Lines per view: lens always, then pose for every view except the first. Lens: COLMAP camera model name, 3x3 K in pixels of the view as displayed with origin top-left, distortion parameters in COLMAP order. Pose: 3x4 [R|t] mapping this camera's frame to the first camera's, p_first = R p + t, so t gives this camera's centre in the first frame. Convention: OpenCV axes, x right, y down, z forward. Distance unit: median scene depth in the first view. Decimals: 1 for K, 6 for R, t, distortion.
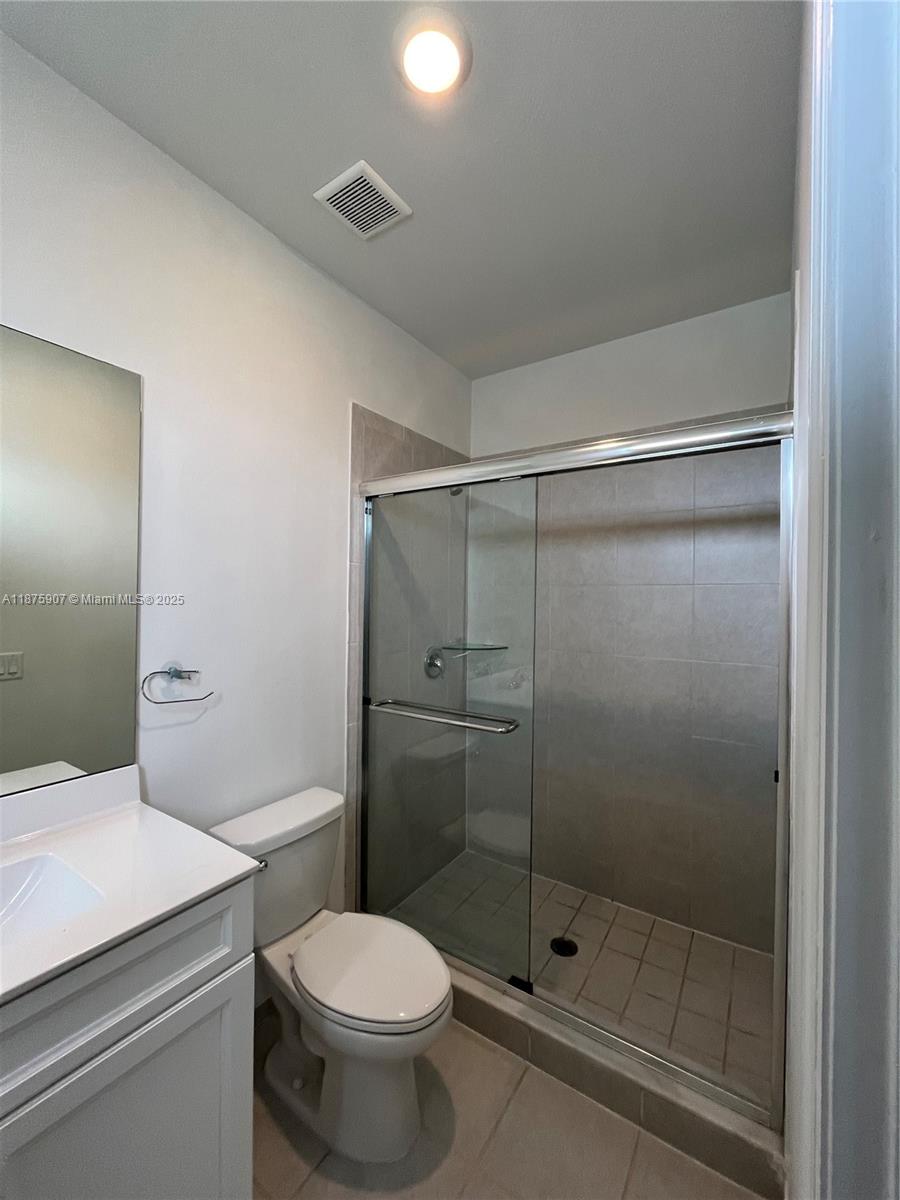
lens RADIAL K [[485.1, 0, 452.2], [0, 485.1, 599.0], [0, 0, 1]] dist [-0.001494, 0.000166]
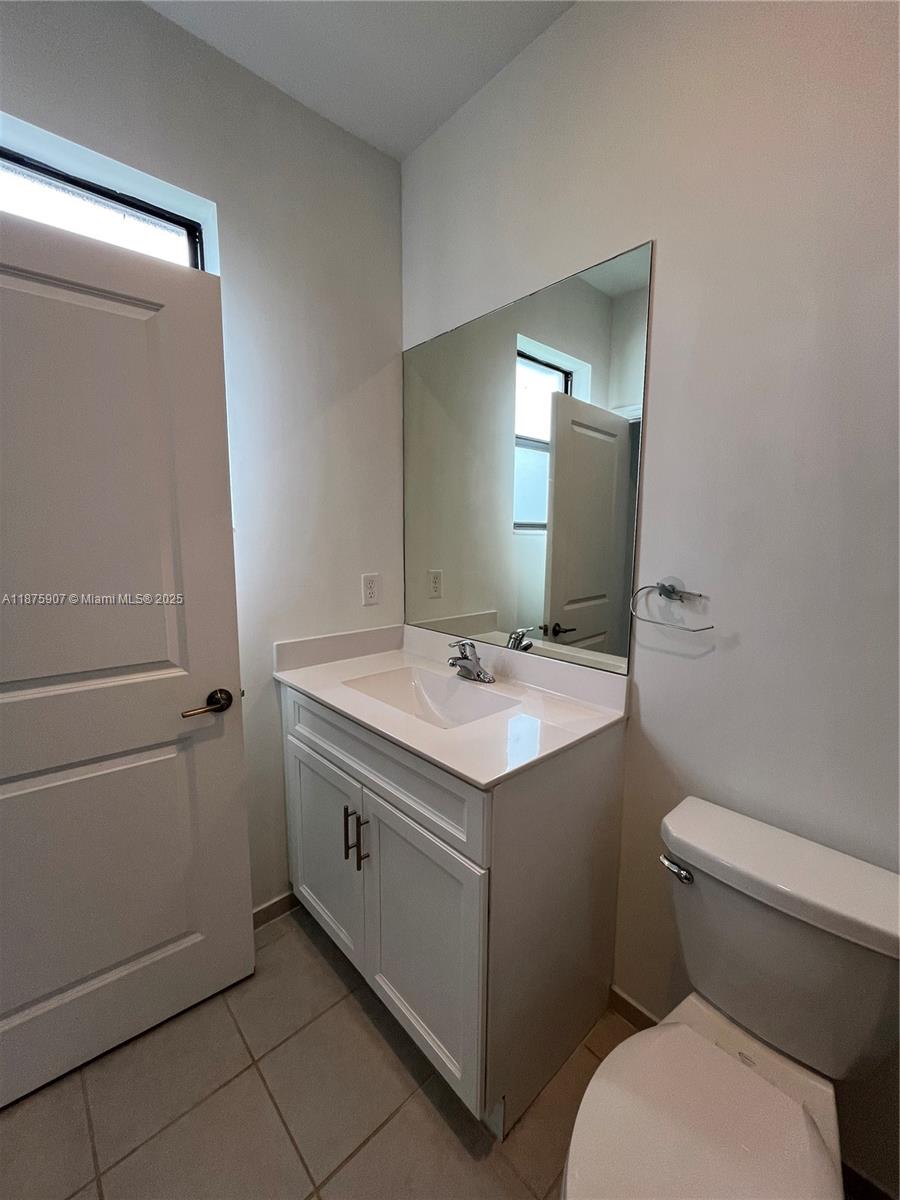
lens RADIAL K [[485.1, 0, 452.2], [0, 485.1, 599.0], [0, 0, 1]] dist [-0.001494, 0.000166]
pose [[-0.235579, 0.114097, -0.965134, 0.328894], [-0.008444, 0.992807, 0.119430, 0.069029], [0.971819, 0.036284, -0.232921, 0.830785]]
